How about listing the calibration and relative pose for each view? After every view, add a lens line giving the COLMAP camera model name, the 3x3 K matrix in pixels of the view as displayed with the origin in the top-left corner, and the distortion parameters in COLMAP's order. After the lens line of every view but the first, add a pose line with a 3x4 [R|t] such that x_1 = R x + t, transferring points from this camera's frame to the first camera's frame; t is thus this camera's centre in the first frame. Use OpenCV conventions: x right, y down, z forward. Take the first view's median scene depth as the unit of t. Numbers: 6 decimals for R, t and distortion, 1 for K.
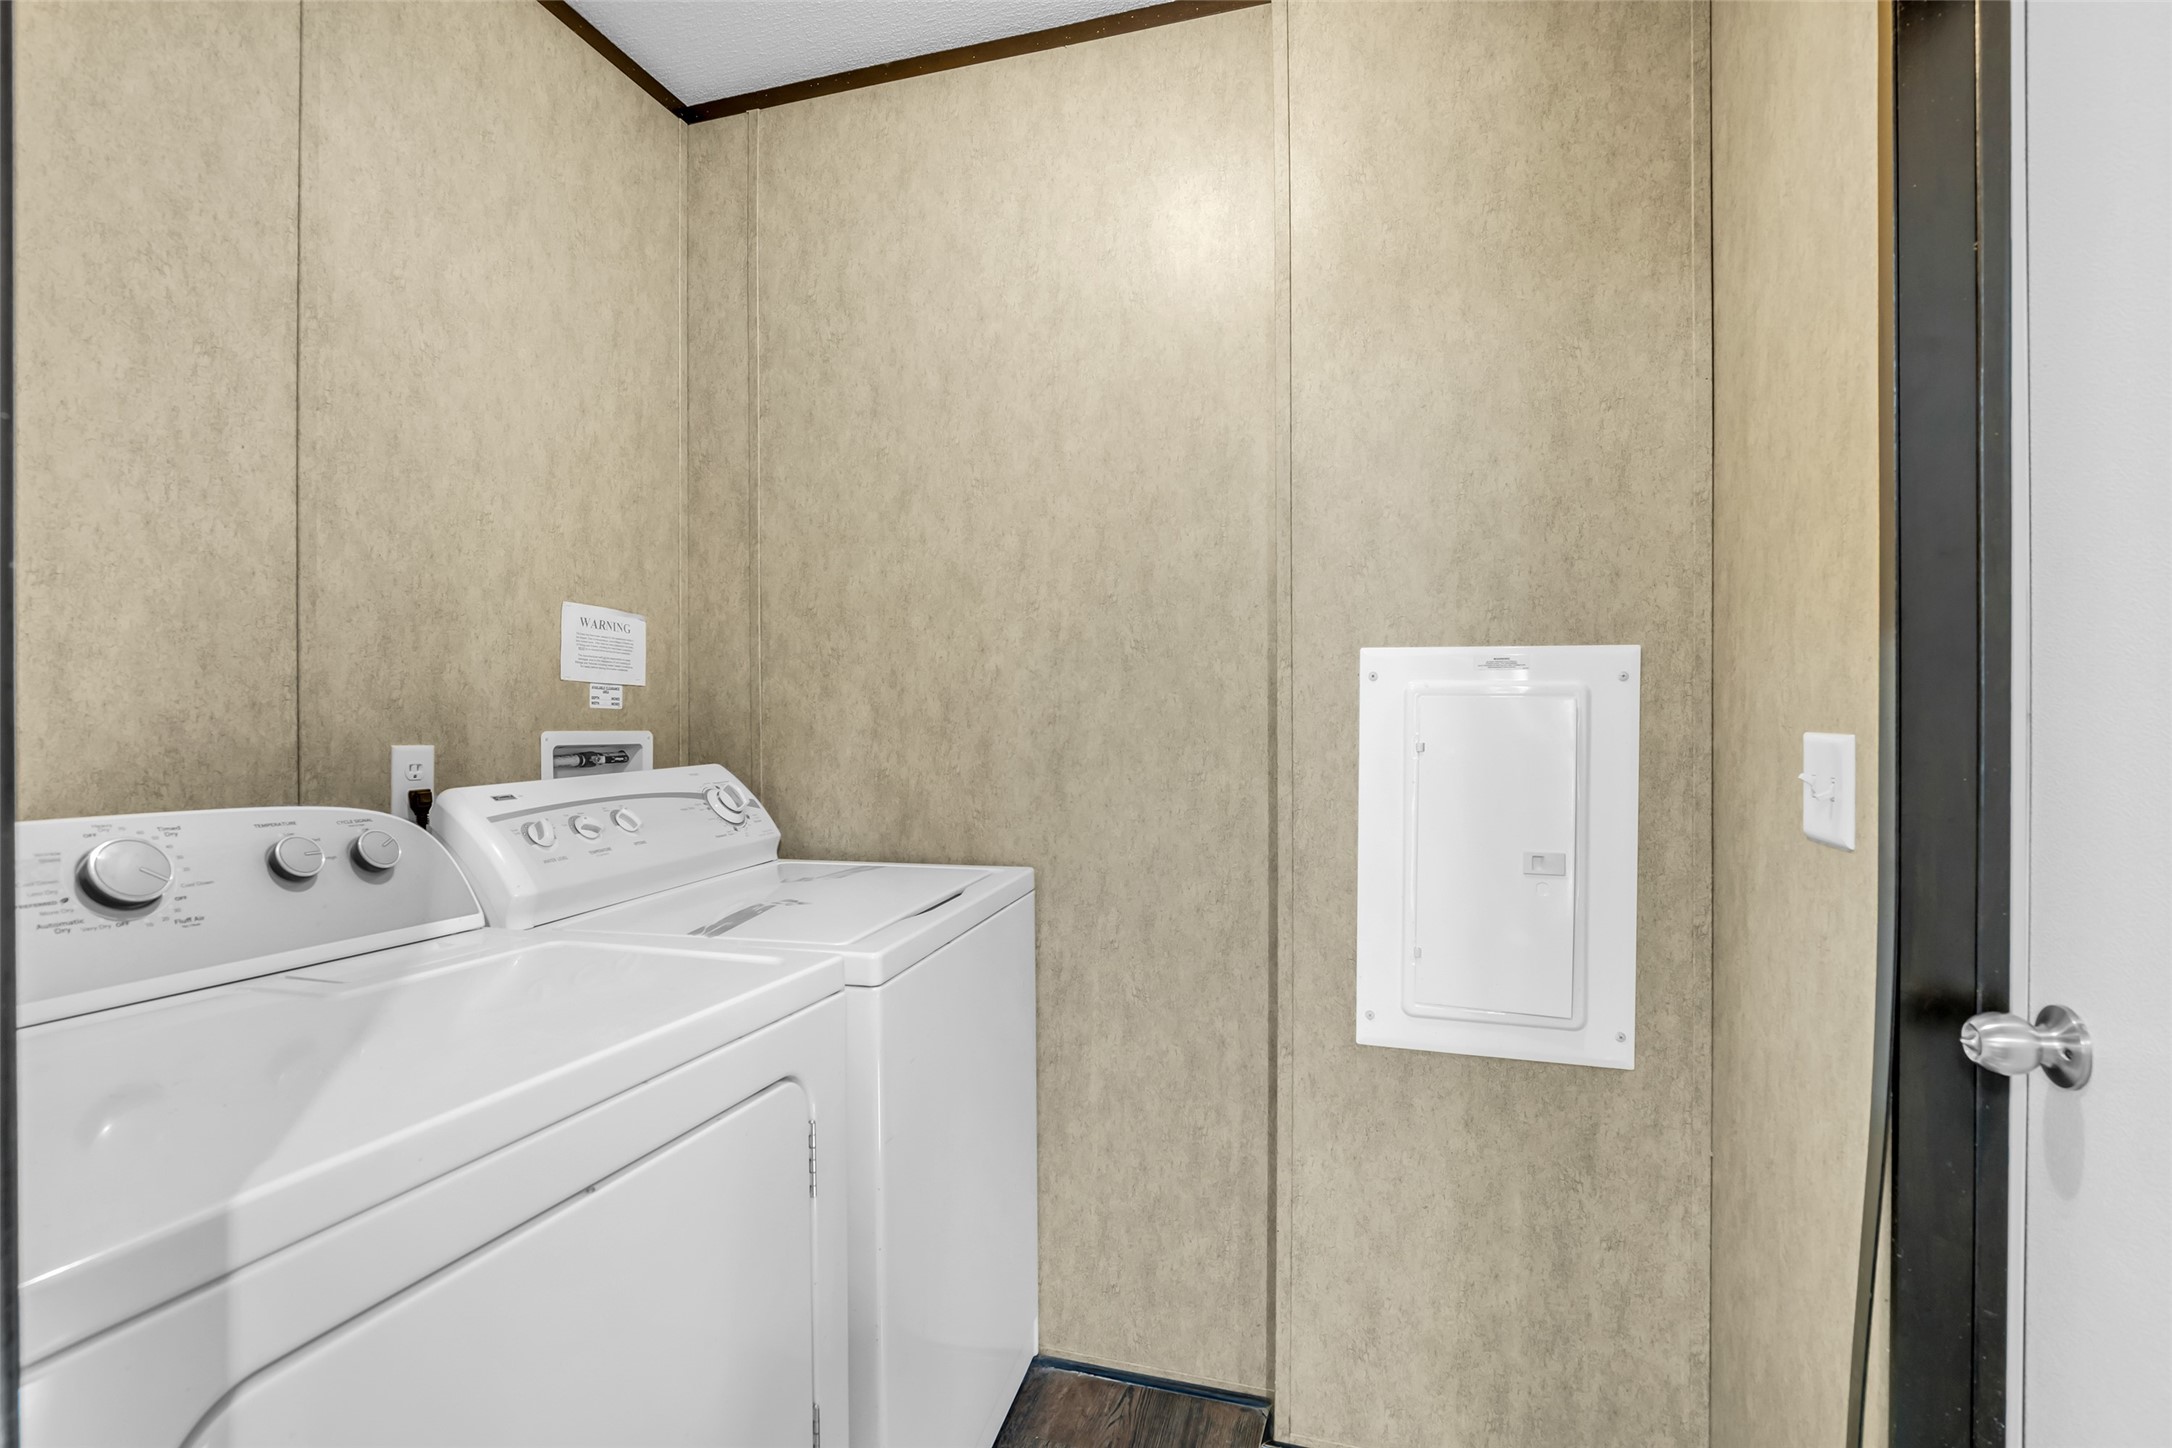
lens RADIAL K [[1000.8, 0, 1078.4], [0, 1000.8, 735.5], [0, 0, 1]] dist [-0.011190, 0.001380]
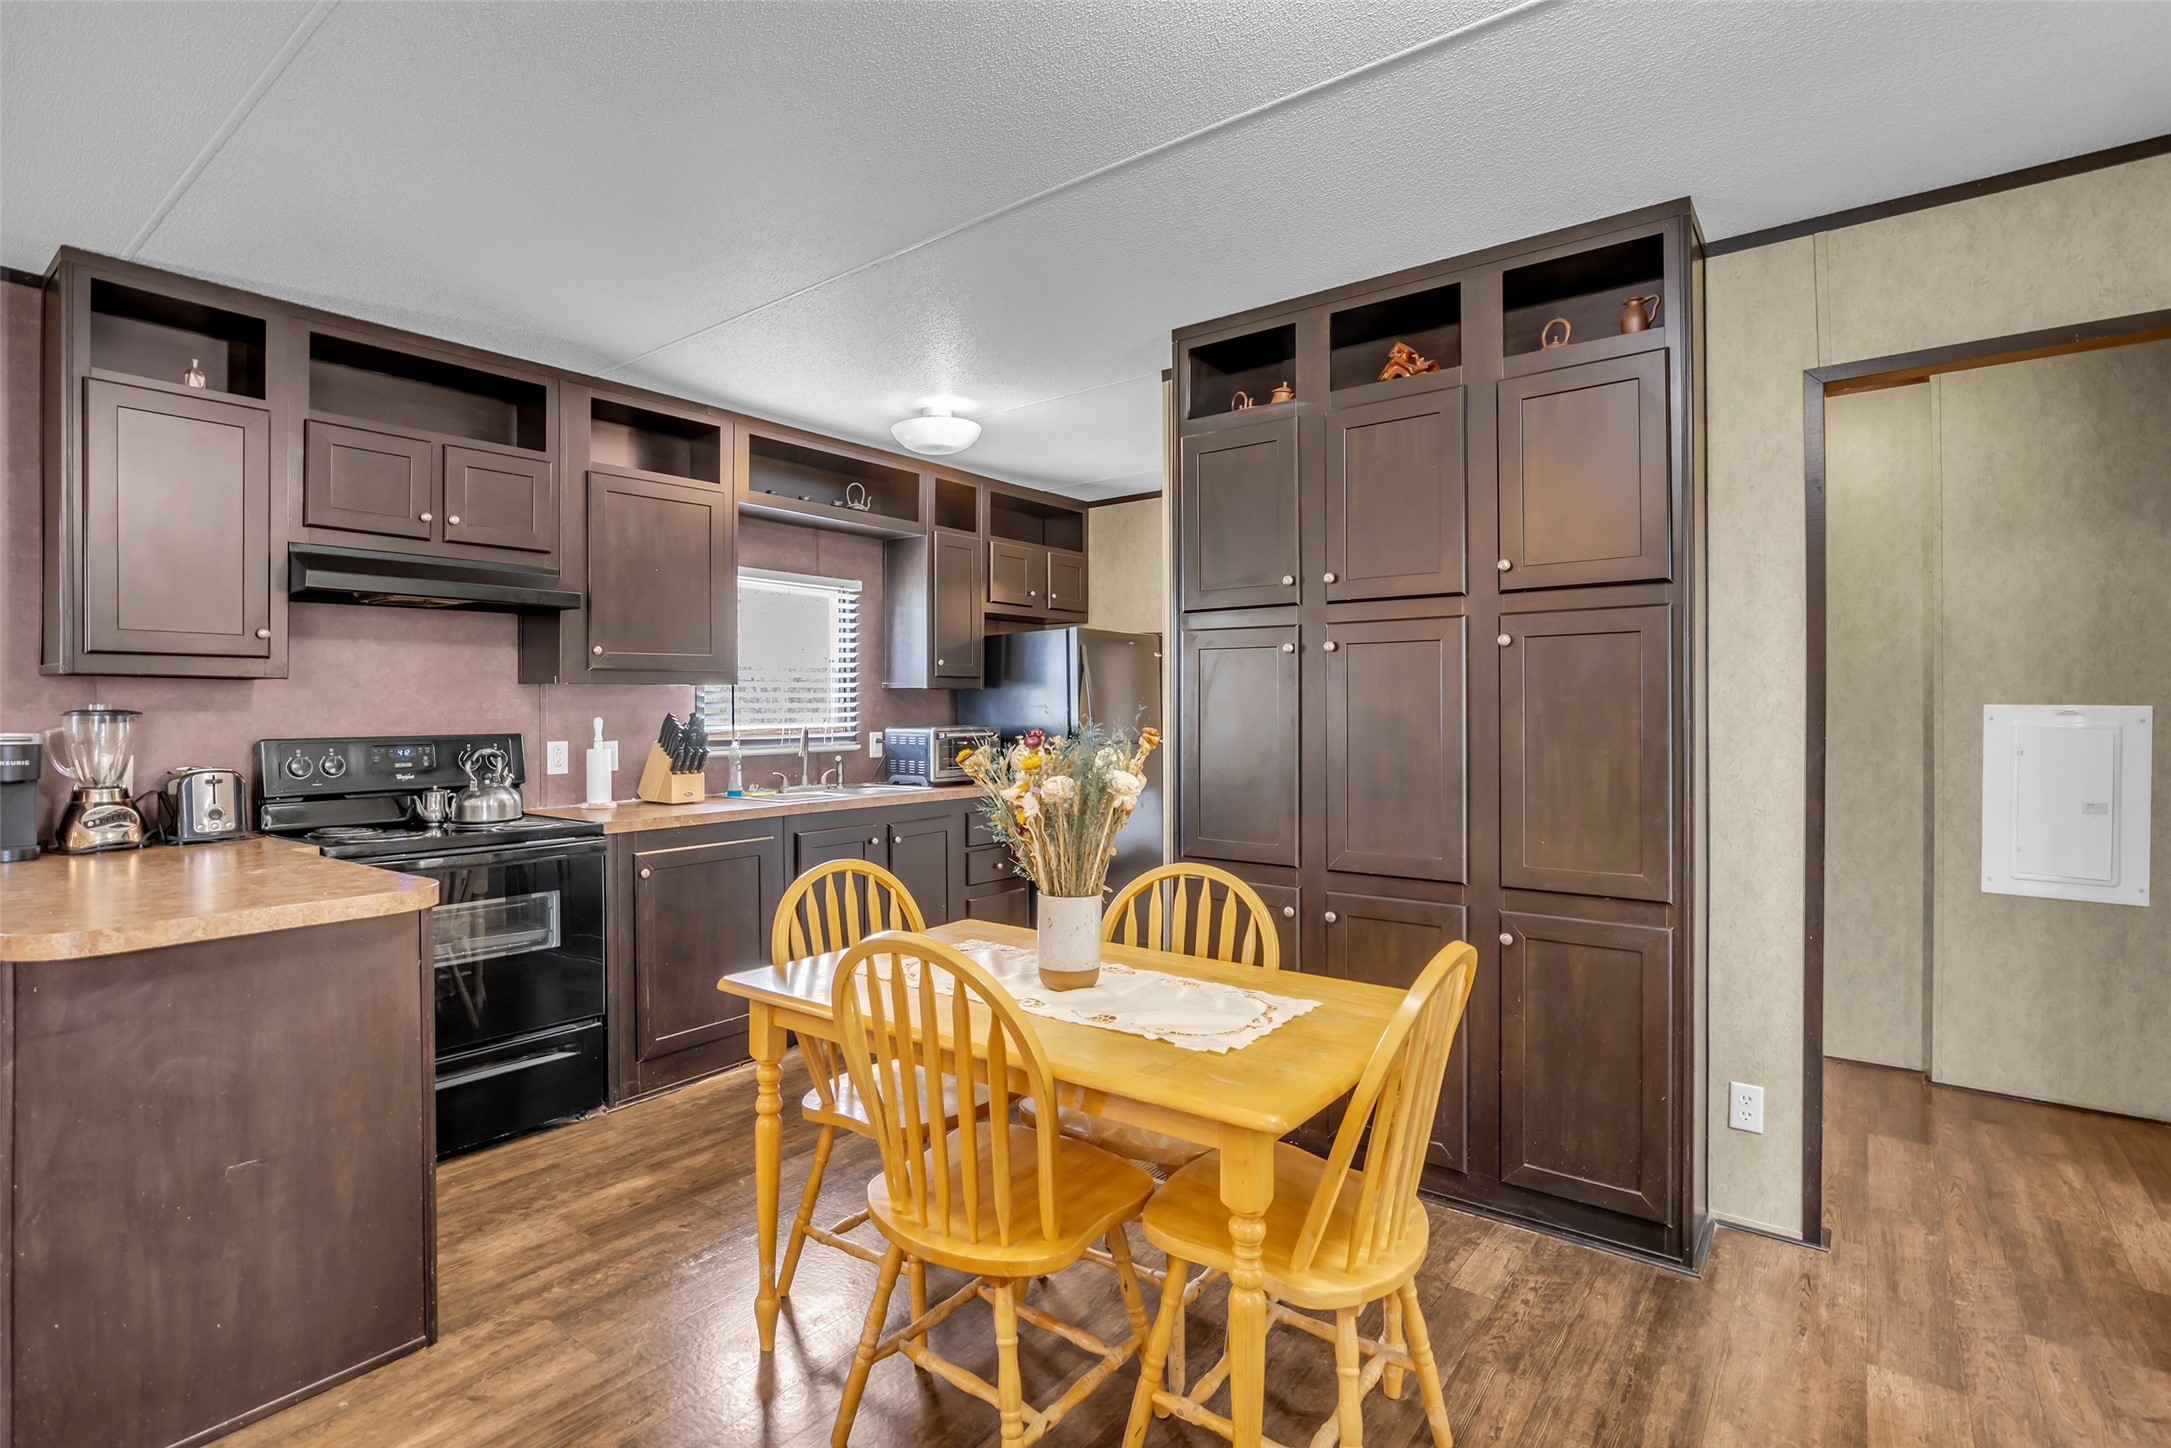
lens RADIAL K [[1035.6, 0, 1081.1], [0, 1035.6, 717.9], [0, 0, 1]] dist [-0.002140, 0.000643]
pose [[0.932735, -0.003153, -0.360548, -0.725929], [0.006082, 0.999957, 0.006989, -0.089133], [0.360511, -0.008712, 0.932714, -1.767264]]
